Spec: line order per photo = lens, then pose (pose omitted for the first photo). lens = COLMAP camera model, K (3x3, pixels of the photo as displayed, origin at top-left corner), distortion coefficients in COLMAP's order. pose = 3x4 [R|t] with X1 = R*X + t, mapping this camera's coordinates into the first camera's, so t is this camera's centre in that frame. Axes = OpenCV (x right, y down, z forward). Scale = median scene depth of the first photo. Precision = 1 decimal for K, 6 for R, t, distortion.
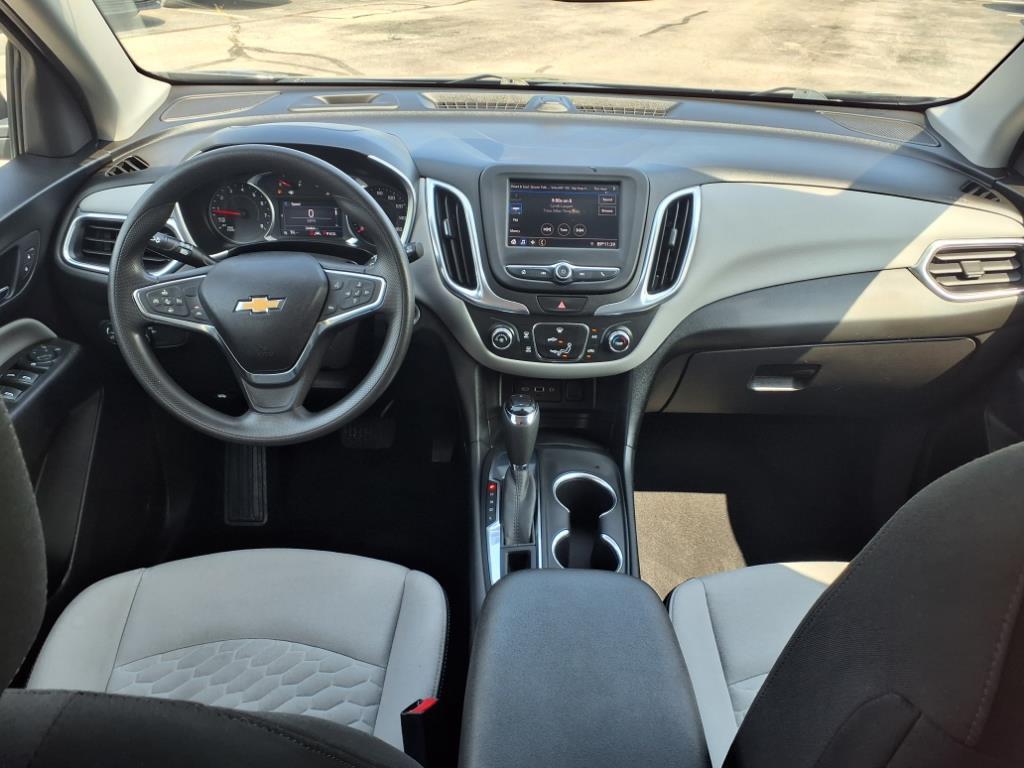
lens RADIAL K [[892.5, 0, 536.4], [0, 892.5, 378.7], [0, 0, 1]] dist [0.154022, -0.253295]
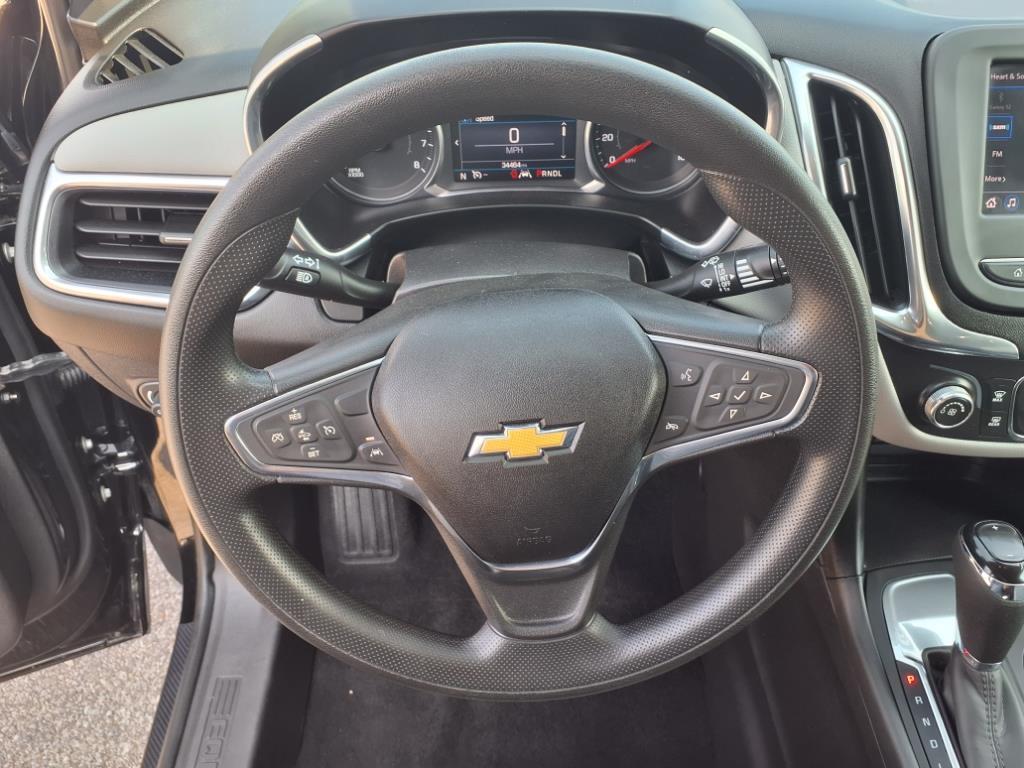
lens RADIAL K [[892.5, 0, 536.4], [0, 892.5, 378.7], [0, 0, 1]] dist [0.154022, -0.253295]
pose [[0.999201, -0.037876, 0.012775, -0.267623], [0.033612, 0.969118, 0.244296, -0.187266], [-0.021634, -0.243672, 0.969616, 0.526651]]
